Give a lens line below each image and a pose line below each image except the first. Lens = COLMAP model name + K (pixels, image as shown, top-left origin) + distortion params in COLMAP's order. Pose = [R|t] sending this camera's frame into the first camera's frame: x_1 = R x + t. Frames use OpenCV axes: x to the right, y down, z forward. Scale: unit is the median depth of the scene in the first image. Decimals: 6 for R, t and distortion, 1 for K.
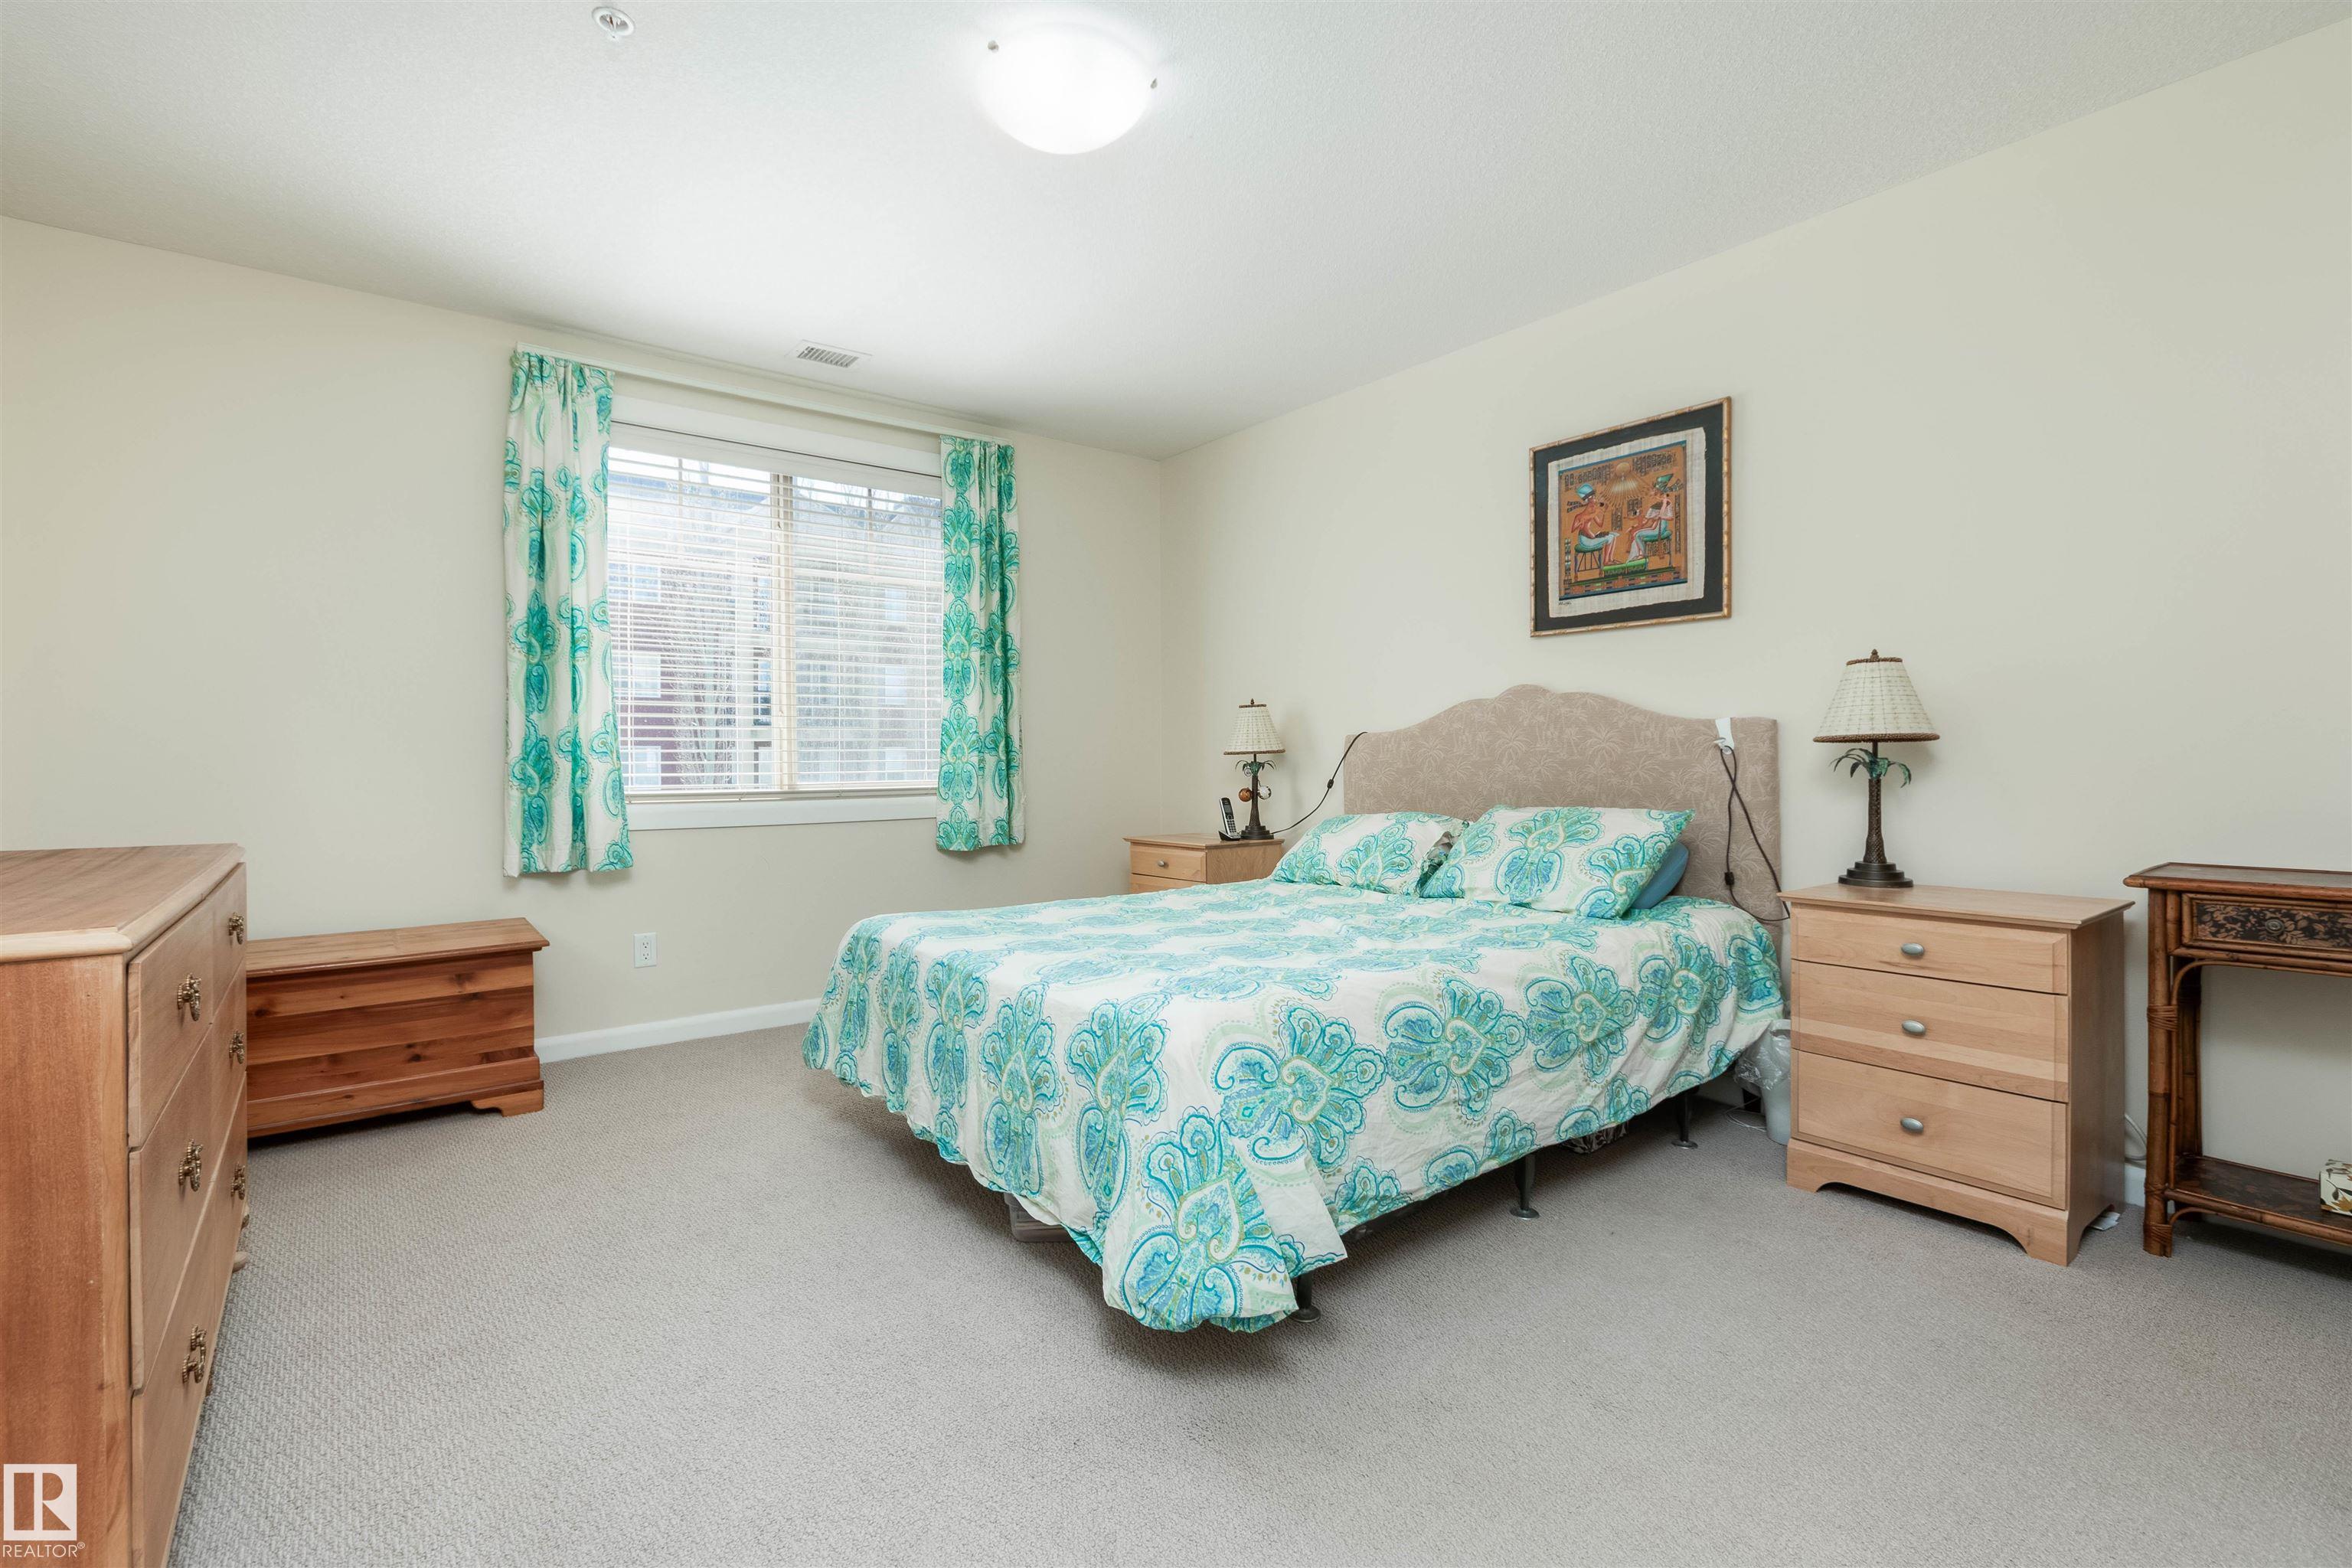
lens RADIAL K [[1045.8, 0, 1153.6], [0, 1045.8, 767.3], [0, 0, 1]] dist [0.008899, -0.003951]
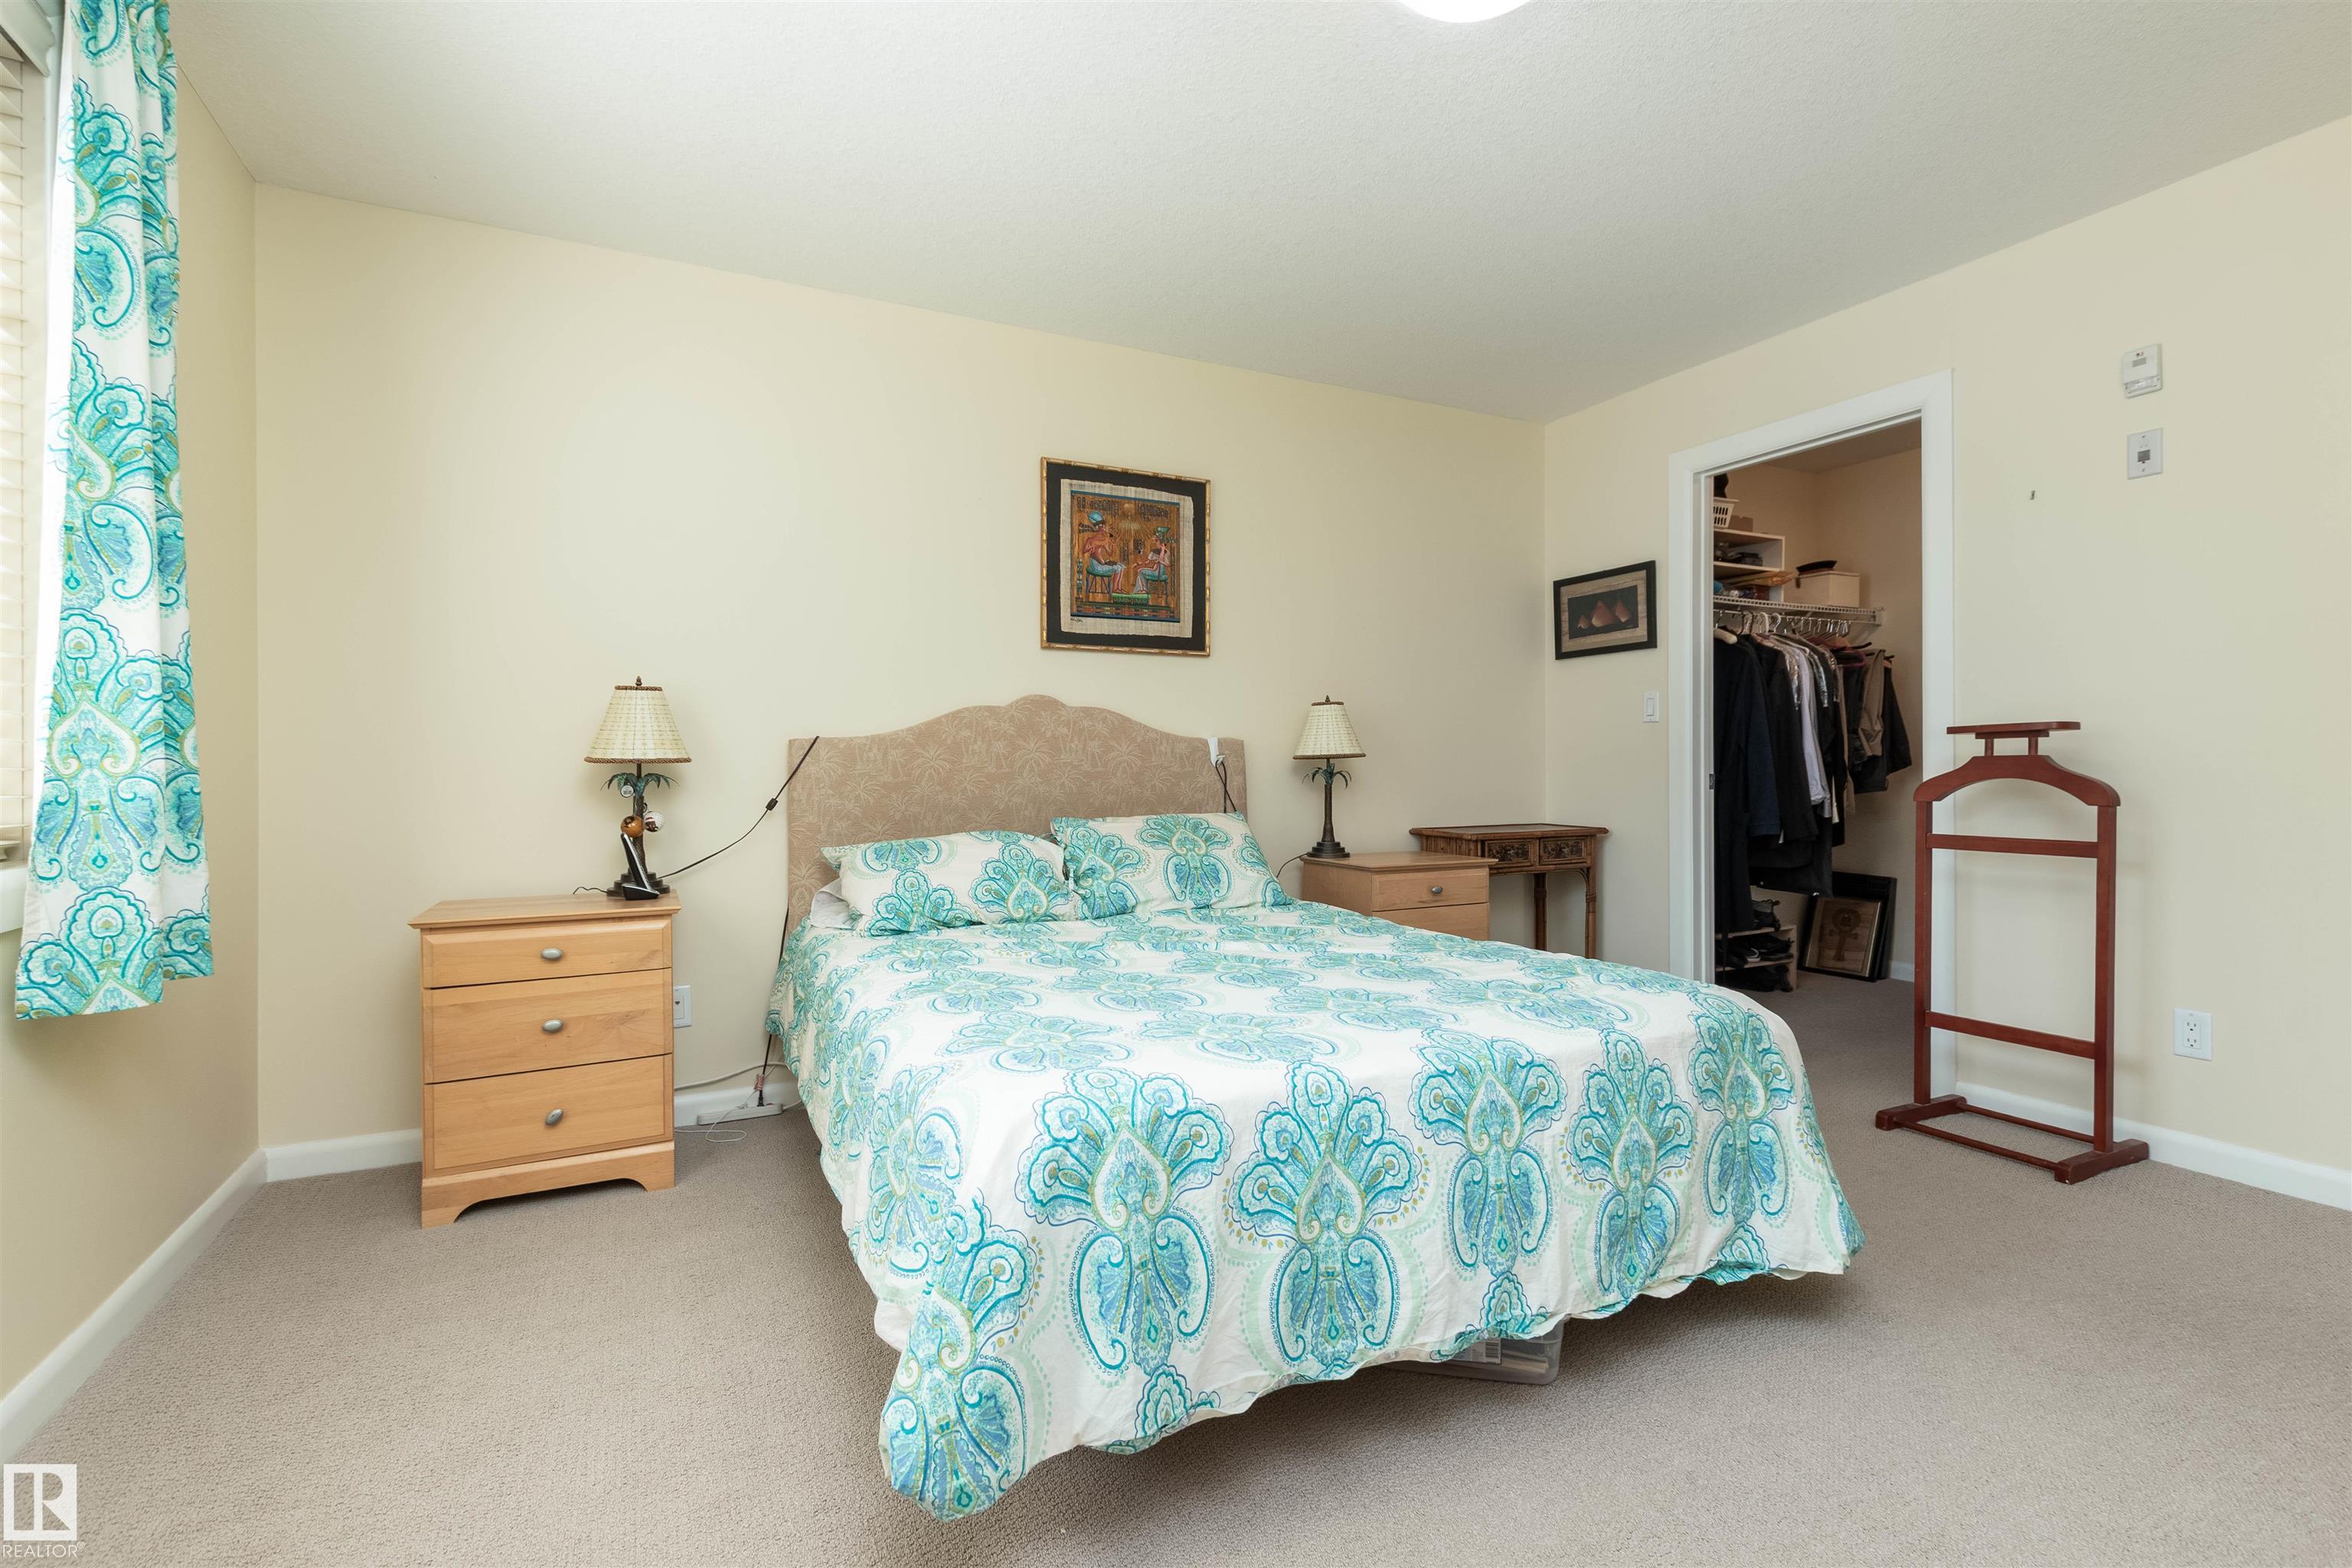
lens RADIAL K [[1045.8, 0, 1183.9], [0, 1045.8, 768.2], [0, 0, 1]] dist [0.008899, -0.003951]
pose [[0.215259, 0.006117, 0.976538, -0.616570], [0.008266, 0.999933, -0.008086, -0.001335], [-0.976522, 0.009813, 0.215194, 0.705001]]
